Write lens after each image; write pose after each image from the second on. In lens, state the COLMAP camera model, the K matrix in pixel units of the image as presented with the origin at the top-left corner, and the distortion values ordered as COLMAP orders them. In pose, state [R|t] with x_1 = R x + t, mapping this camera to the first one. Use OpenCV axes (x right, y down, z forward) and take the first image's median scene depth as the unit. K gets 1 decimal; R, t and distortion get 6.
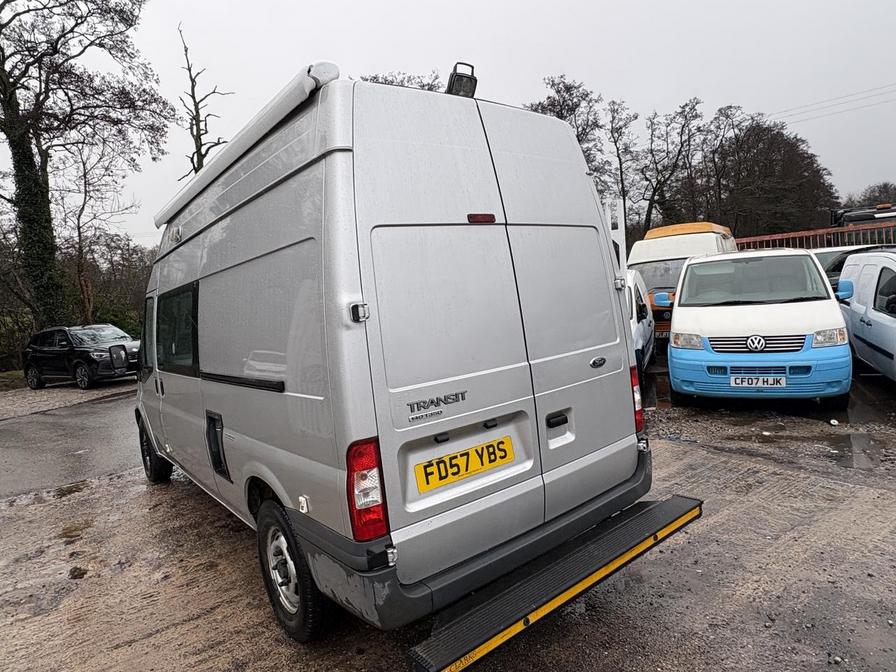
lens RADIAL K [[539.7, 0, 452.1], [0, 539.7, 336.4], [0, 0, 1]] dist [-0.001471, 0.002425]
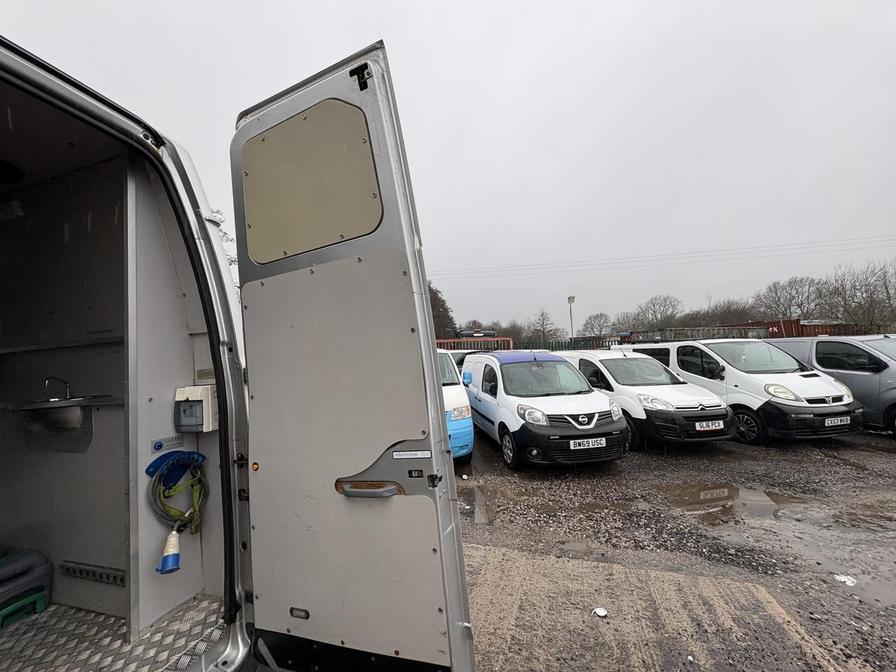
lens RADIAL K [[356.6, 0, 446.9], [0, 356.6, 337.8], [0, 0, 1]] dist [0.000245, 0.000137]
pose [[0.828132, 0.085933, 0.553906, 0.286369], [0.011108, 0.985469, -0.169492, -0.067769], [-0.560423, 0.146515, 0.815144, 0.483721]]
